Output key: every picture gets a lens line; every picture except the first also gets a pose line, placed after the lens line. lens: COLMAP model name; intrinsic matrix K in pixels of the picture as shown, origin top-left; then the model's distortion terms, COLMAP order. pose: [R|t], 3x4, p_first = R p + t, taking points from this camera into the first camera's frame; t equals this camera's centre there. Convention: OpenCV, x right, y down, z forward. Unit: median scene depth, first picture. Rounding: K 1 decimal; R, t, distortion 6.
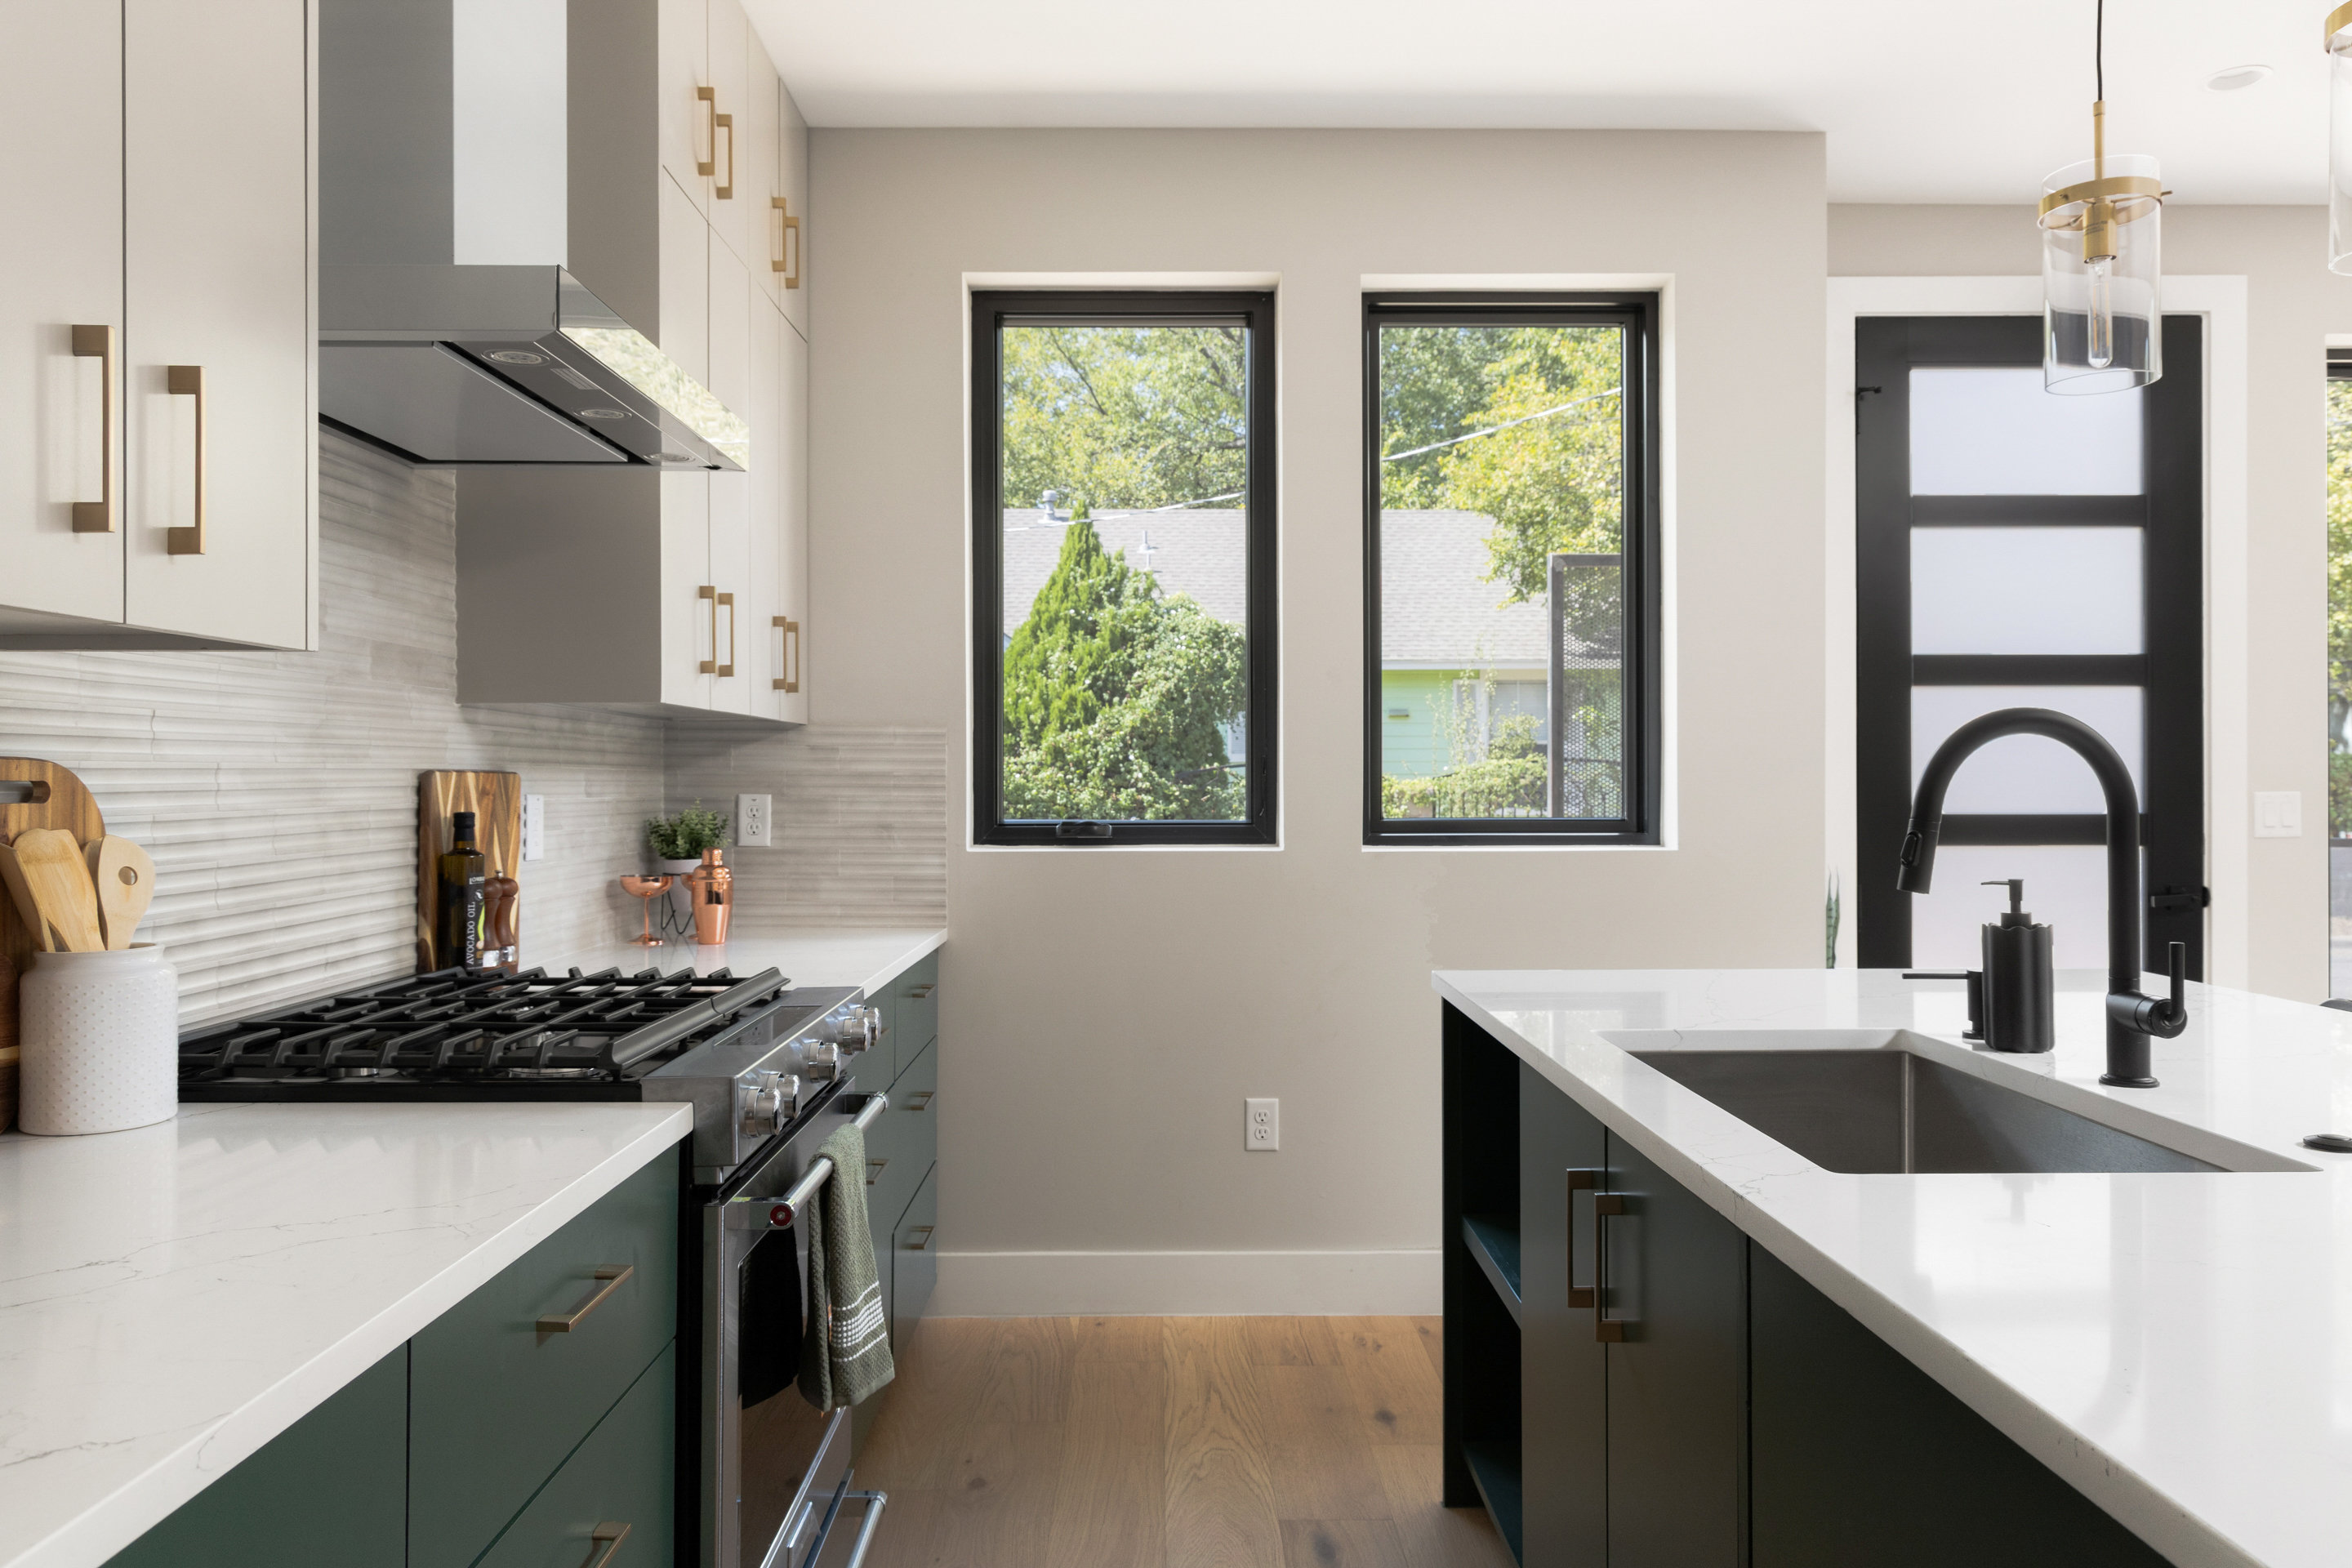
lens RADIAL K [[1588.2, 0, 1185.9], [0, 1588.2, 771.6], [0, 0, 1]] dist [0.007266, 0.003815]
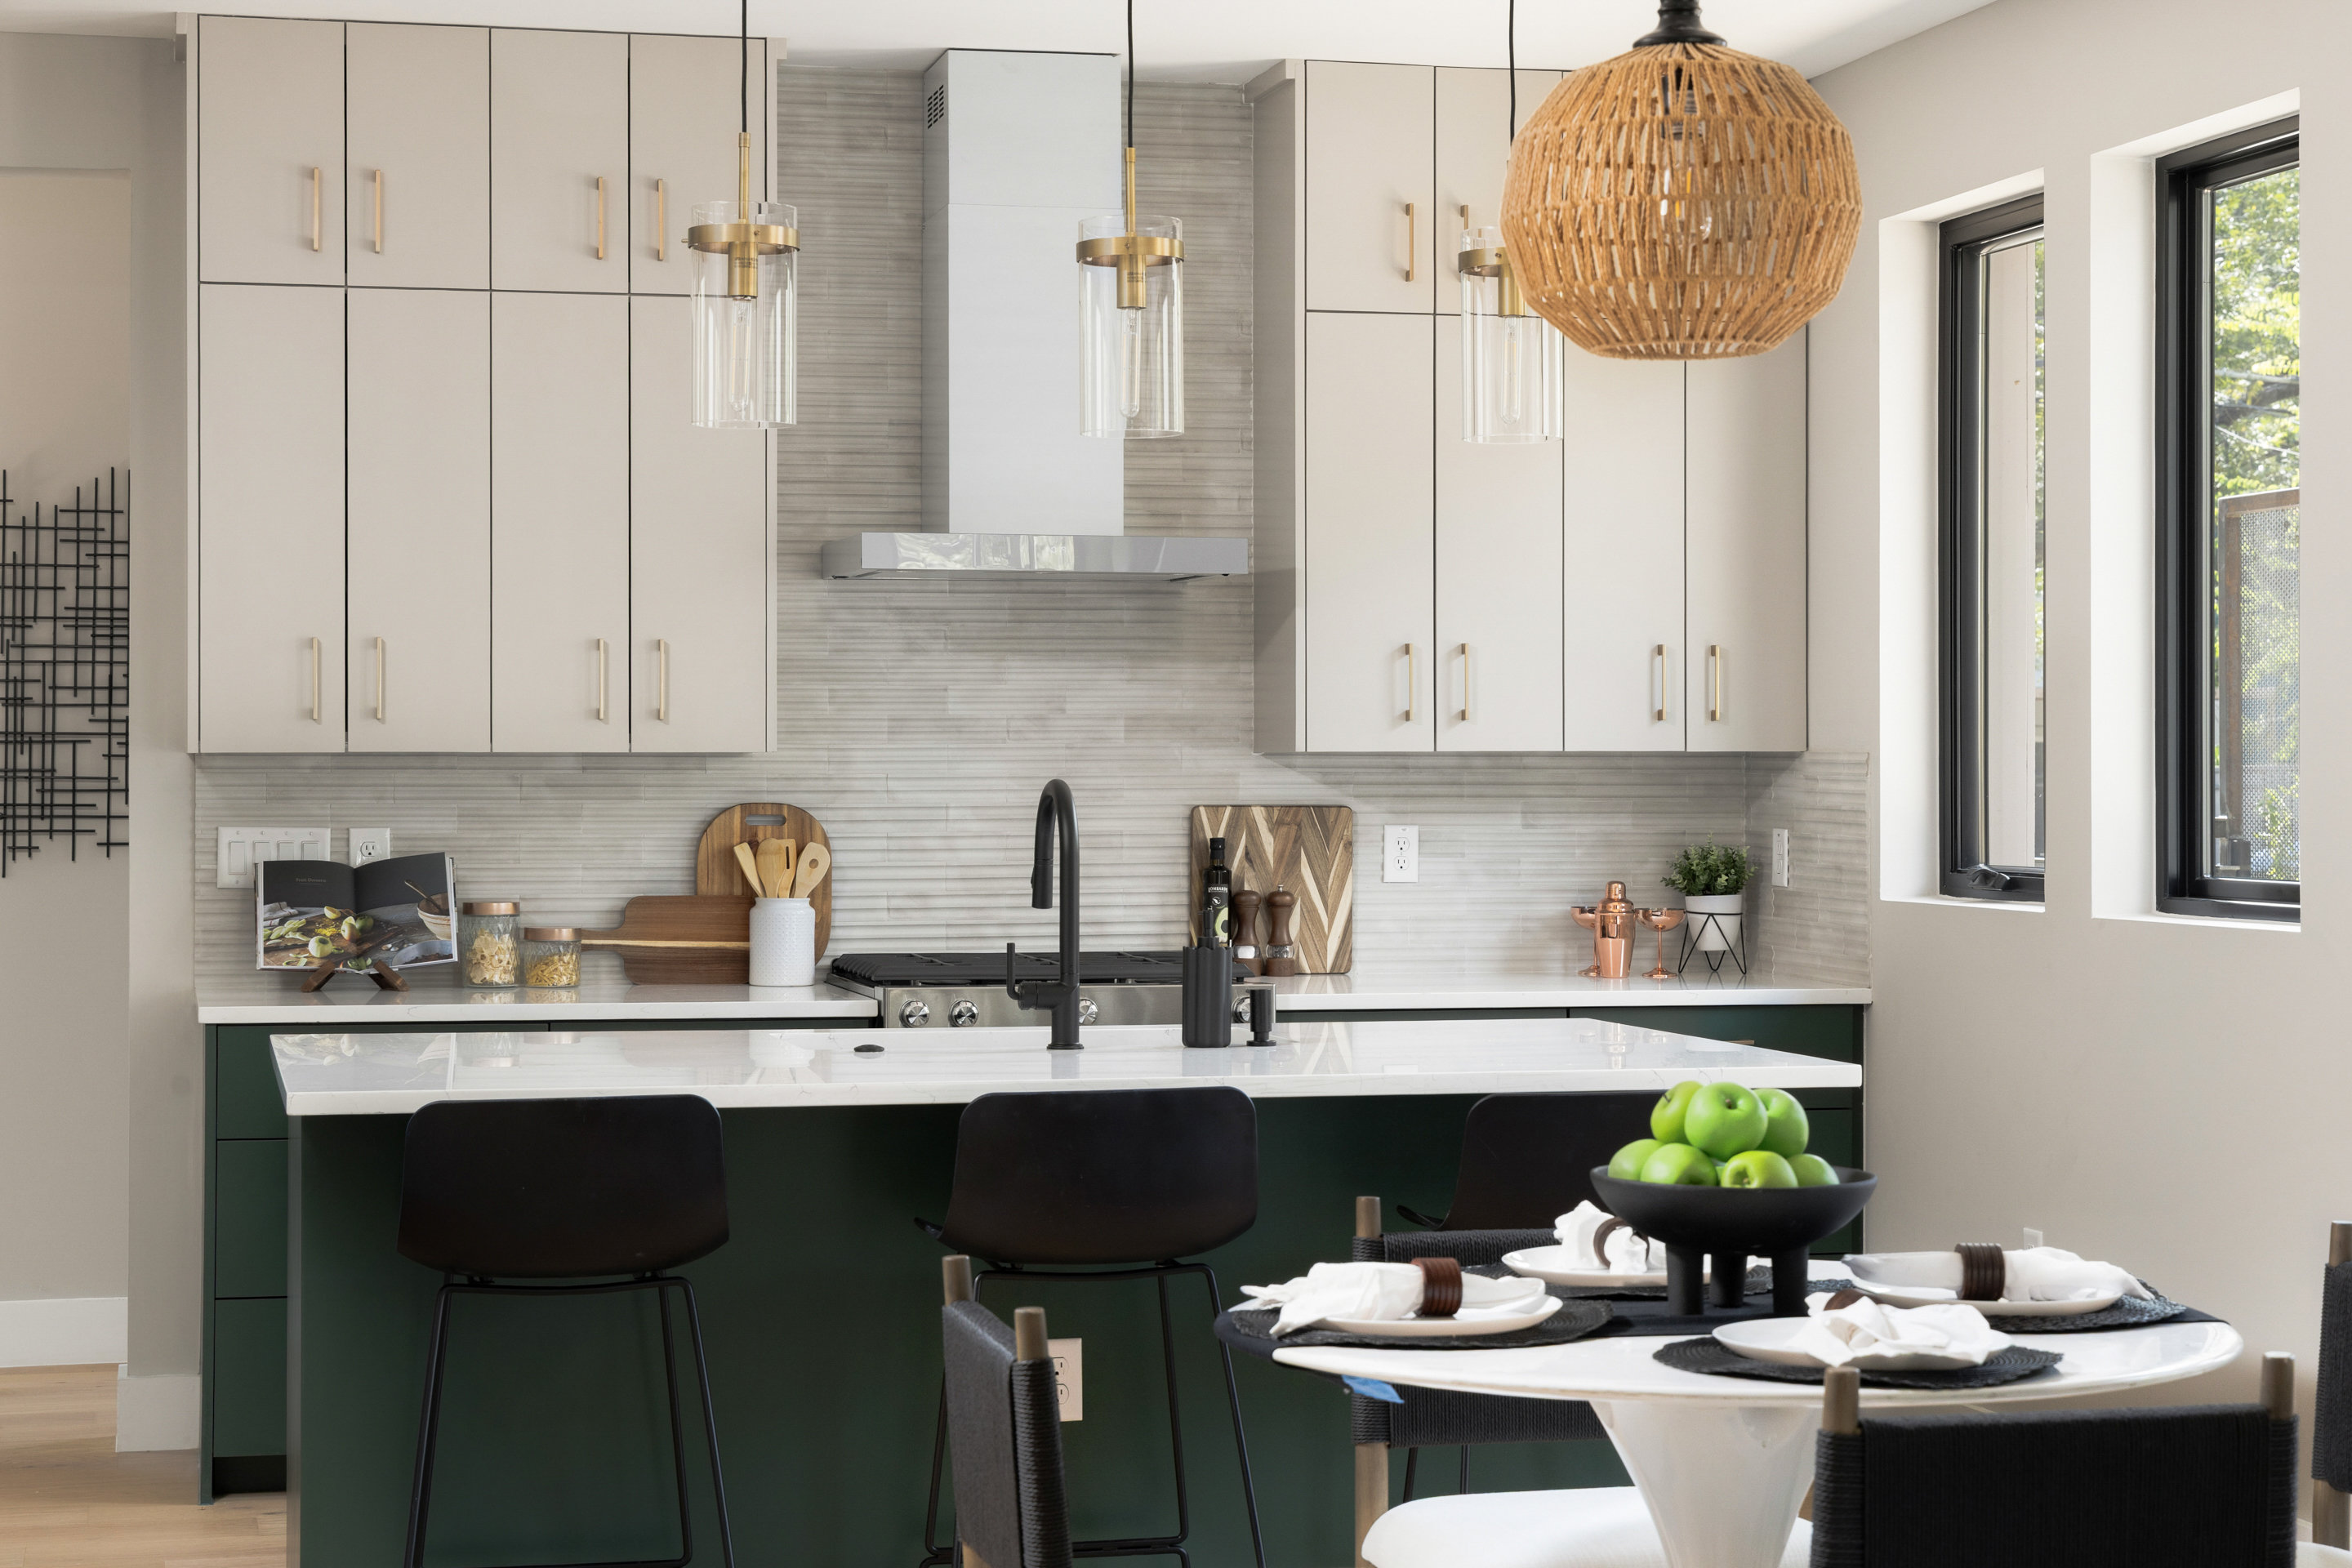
lens RADIAL K [[4221.6, 0, 1175.9], [0, 4221.6, 767.1], [0, 0, 1]] dist [0.032382, 0.030597]
pose [[0.216412, 0.001956, -0.976300, 1.998568], [0.004004, 0.999988, 0.002891, -0.029264], [0.976294, -0.004535, 0.216401, 0.144217]]
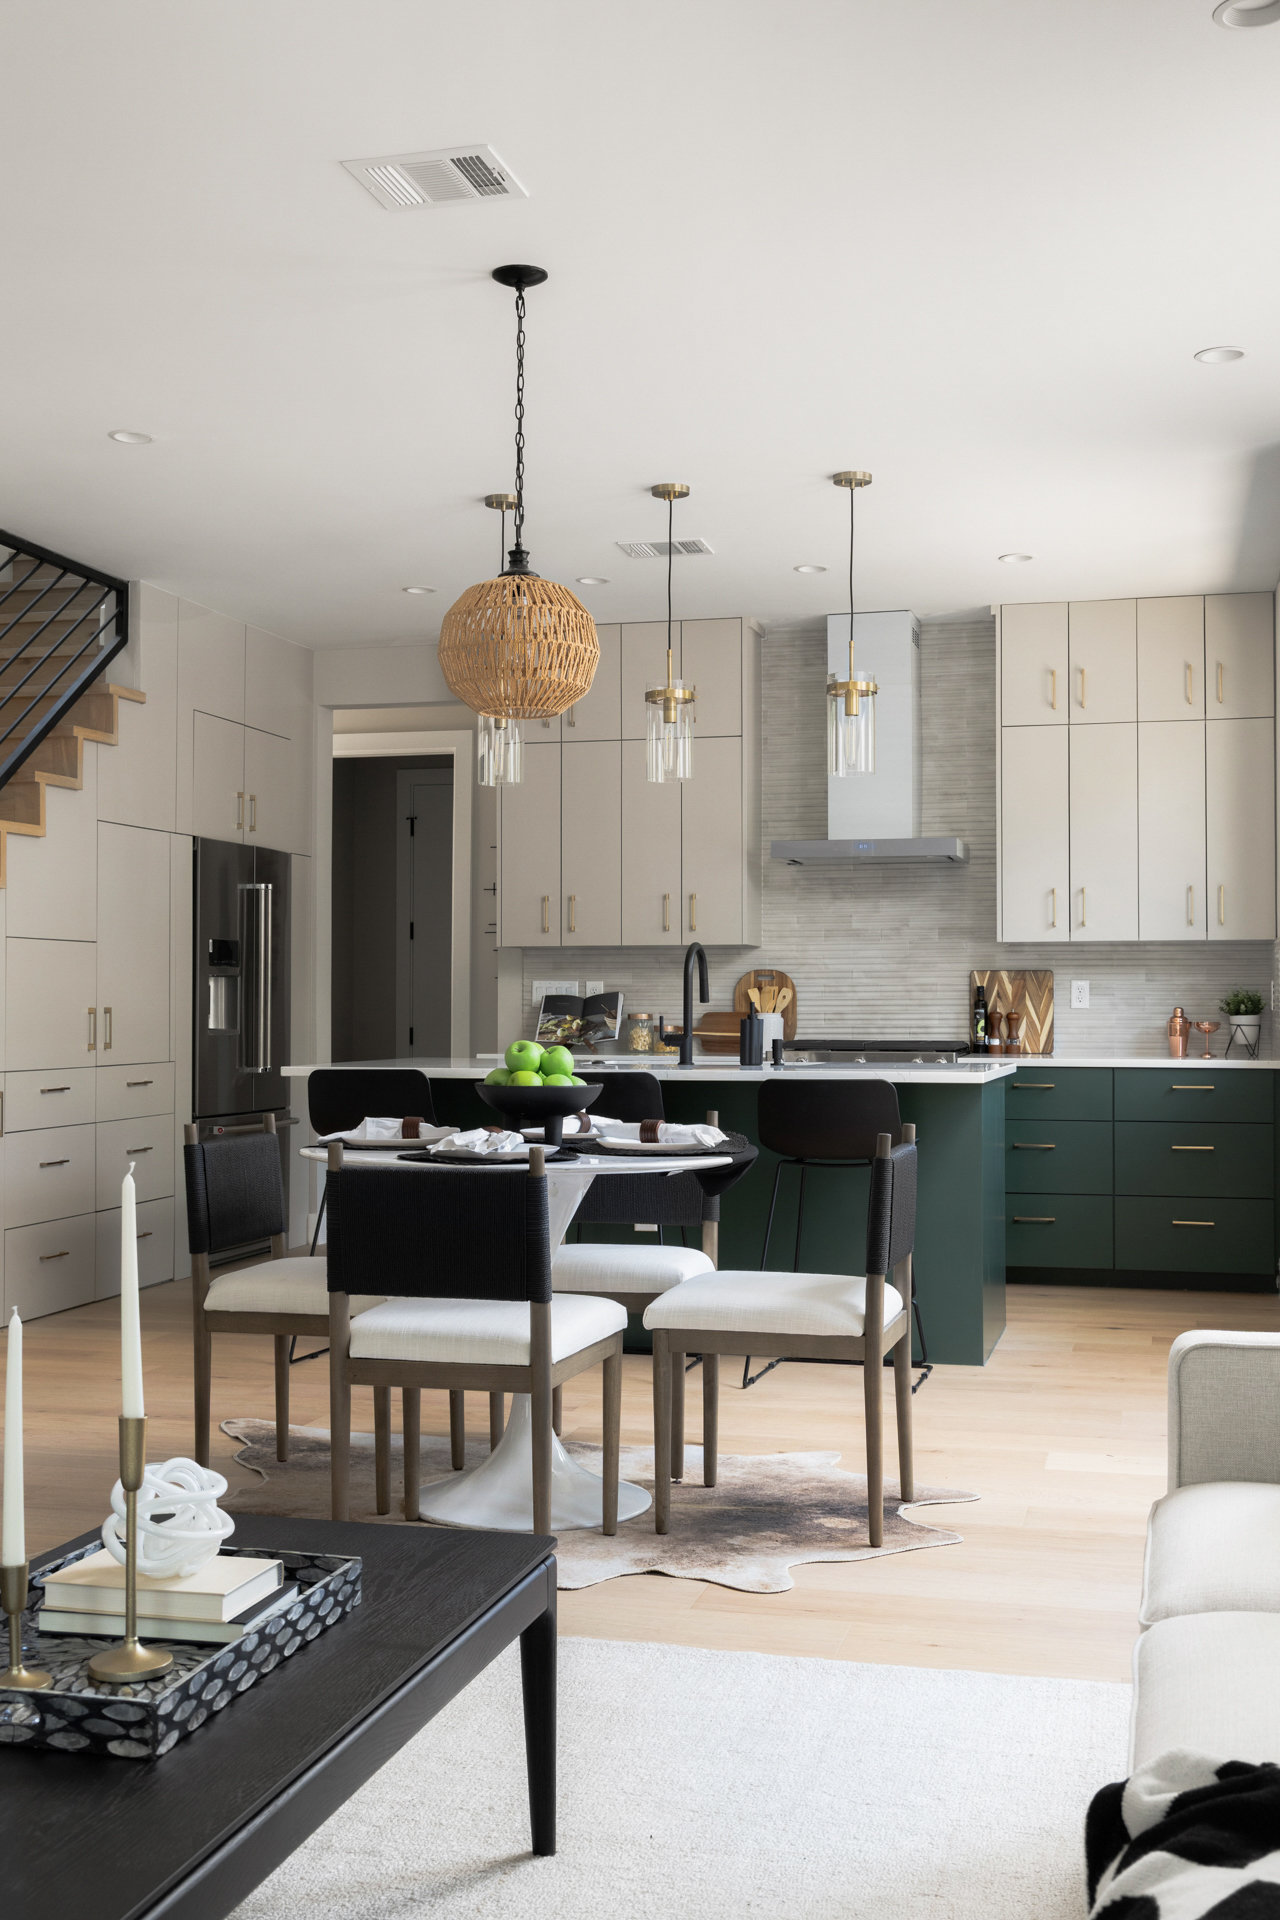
lens RADIAL K [[2071.5, 0, 640.0], [0, 2071.5, 960.0], [0, 0, 1]] dist [0.030308, 0.010737]
pose [[-0.270251, -0.020958, -0.962562, 2.095845], [0.004384, 0.999726, -0.022998, 0.040762], [0.962780, -0.010435, -0.270085, 0.946579]]
